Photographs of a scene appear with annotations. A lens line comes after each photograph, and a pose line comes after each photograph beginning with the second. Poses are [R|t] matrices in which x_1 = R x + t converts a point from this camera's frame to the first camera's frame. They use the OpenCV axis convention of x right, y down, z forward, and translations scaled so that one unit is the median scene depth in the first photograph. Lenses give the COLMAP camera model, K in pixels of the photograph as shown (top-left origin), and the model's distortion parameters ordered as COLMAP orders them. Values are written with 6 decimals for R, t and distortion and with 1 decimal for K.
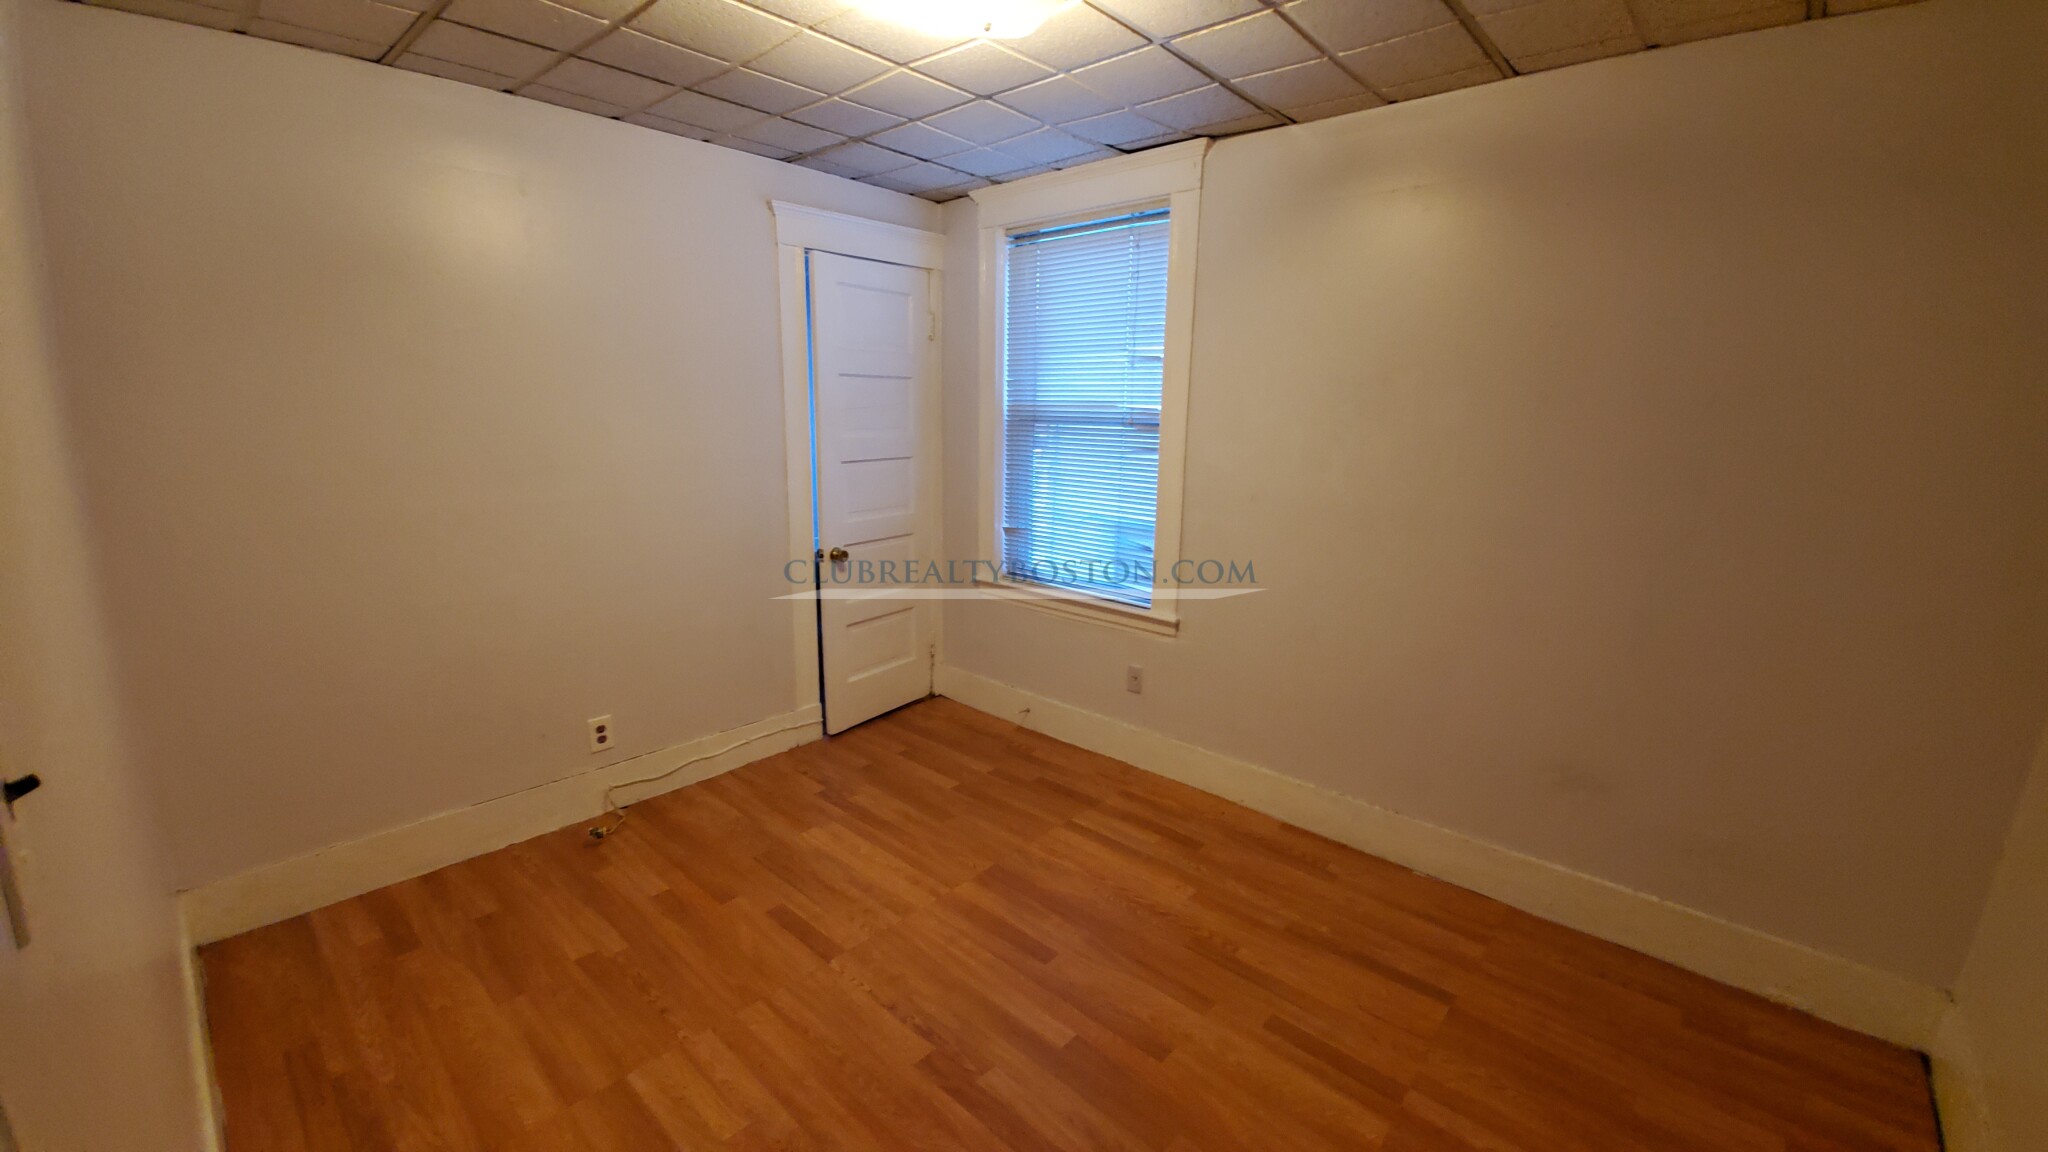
lens RADIAL K [[806.1, 0, 1028.7], [0, 806.1, 575.2], [0, 0, 1]] dist [0.000102, -0.000060]
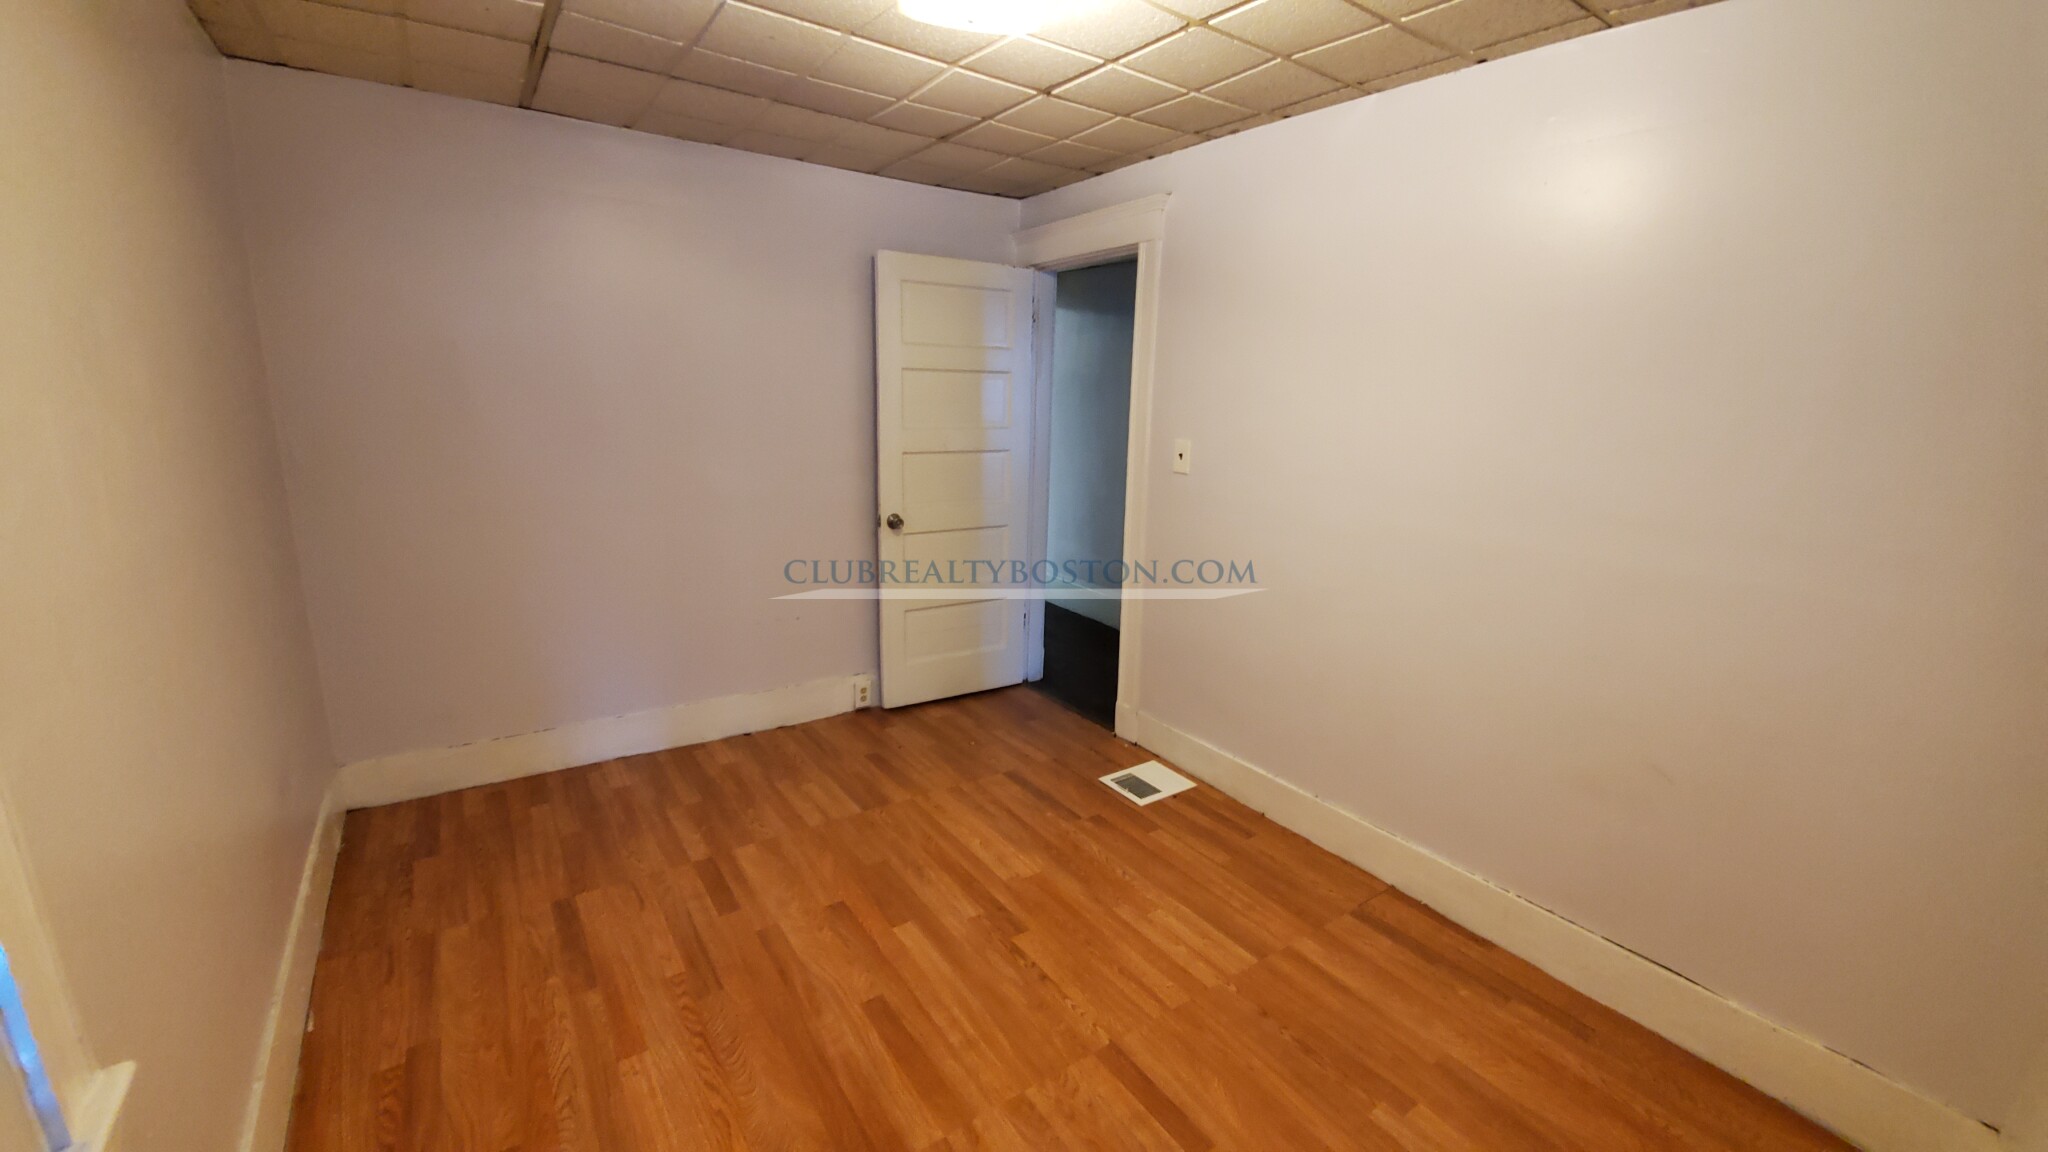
lens RADIAL K [[806.1, 0, 1024.1], [0, 806.1, 576.6], [0, 0, 1]] dist [0.000102, -0.000060]
pose [[-0.972553, -0.102983, 0.208653, -0.300723], [-0.003989, 0.903972, 0.427572, -0.375235], [-0.232649, 0.415004, -0.879571, 1.663703]]
